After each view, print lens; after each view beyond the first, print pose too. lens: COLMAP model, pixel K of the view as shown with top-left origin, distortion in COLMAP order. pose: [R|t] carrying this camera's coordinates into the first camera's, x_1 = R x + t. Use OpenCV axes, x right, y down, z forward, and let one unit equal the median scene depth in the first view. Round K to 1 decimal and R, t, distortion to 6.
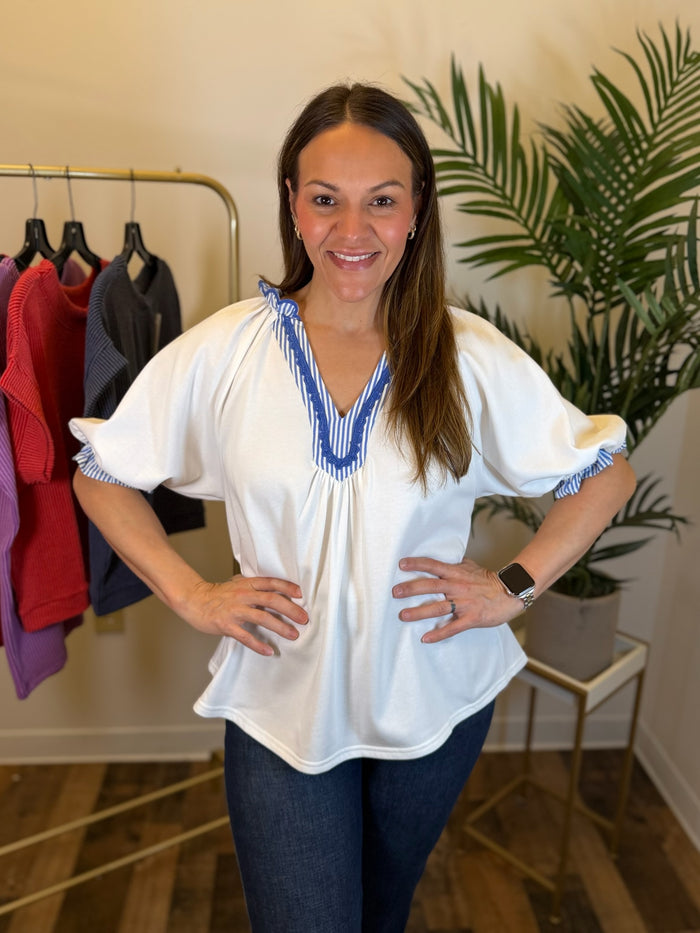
lens RADIAL K [[646.4, 0, 332.9], [0, 646.4, 459.1], [0, 0, 1]] dist [-0.003043, -0.005757]
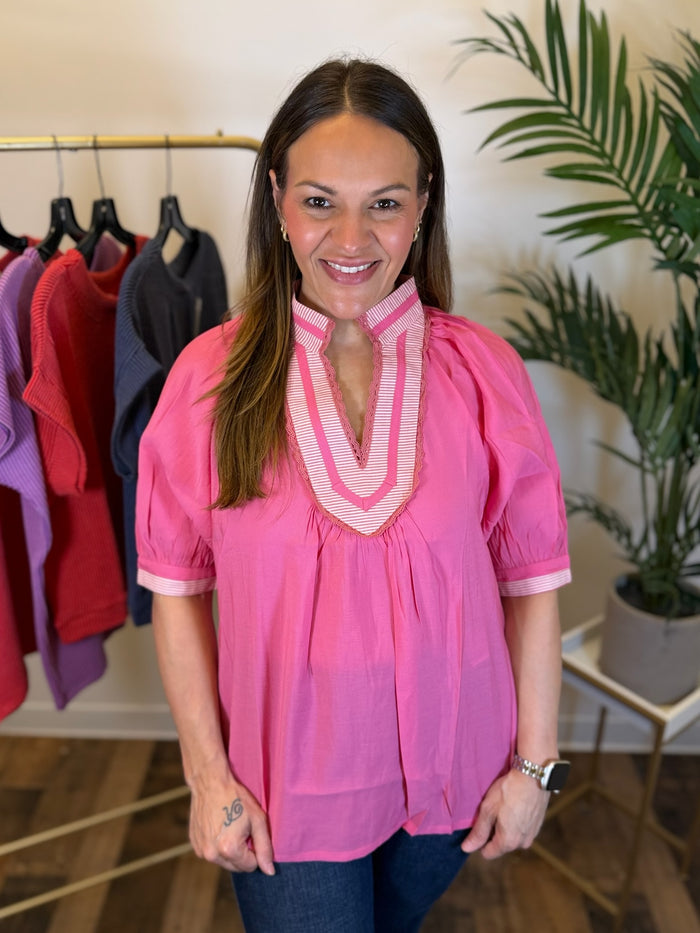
lens RADIAL K [[695.2, 0, 341.8], [0, 695.2, 466.0], [0, 0, 1]] dist [-0.005053, -0.003656]
pose [[0.996400, 0.026243, -0.080616, 0.010152], [-0.018033, 0.994731, 0.100925, -0.087934], [0.082839, -0.099107, 0.991623, 0.035813]]
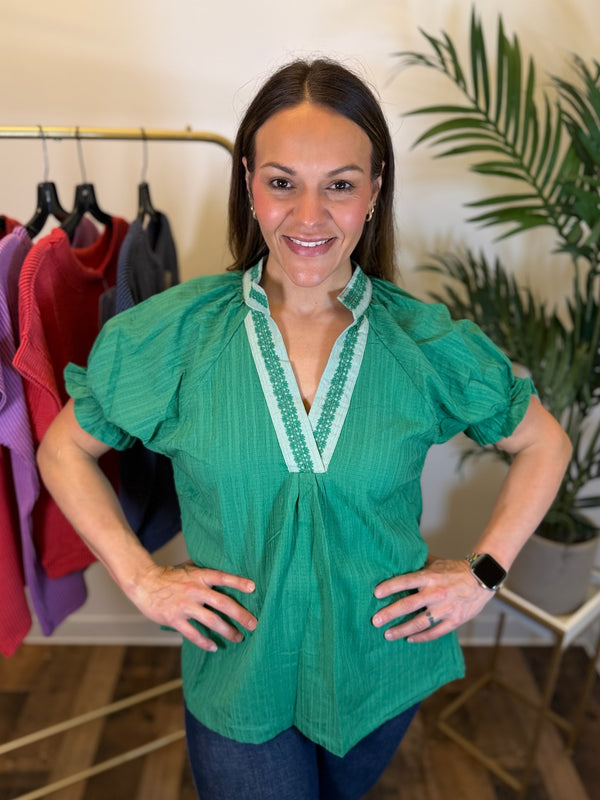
lens RADIAL K [[552.1, 0, 300.0], [0, 552.1, 400.0], [0, 0, 1]] dist [-0.003487, -0.003421]
pose [[0.999294, 0.023554, -0.029279, -0.030990], [-0.020793, 0.995610, 0.091258, -0.101089], [0.031300, -0.090585, 0.995397, 0.110999]]
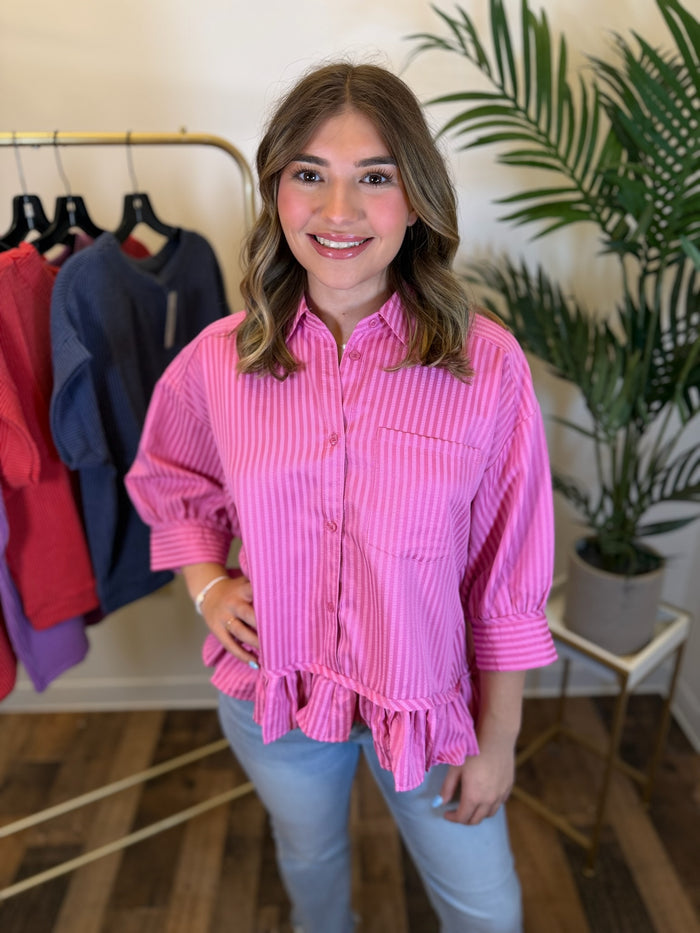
lens RADIAL K [[587.5, 0, 347.6], [0, 587.5, 458.9], [0, 0, 1]] dist [-0.009957, -0.000369]
pose [[0.998543, -0.019951, -0.050145, 0.019129], [0.024924, 0.994615, 0.100595, -0.060943], [0.047868, -0.101698, 0.993663, 0.136895]]
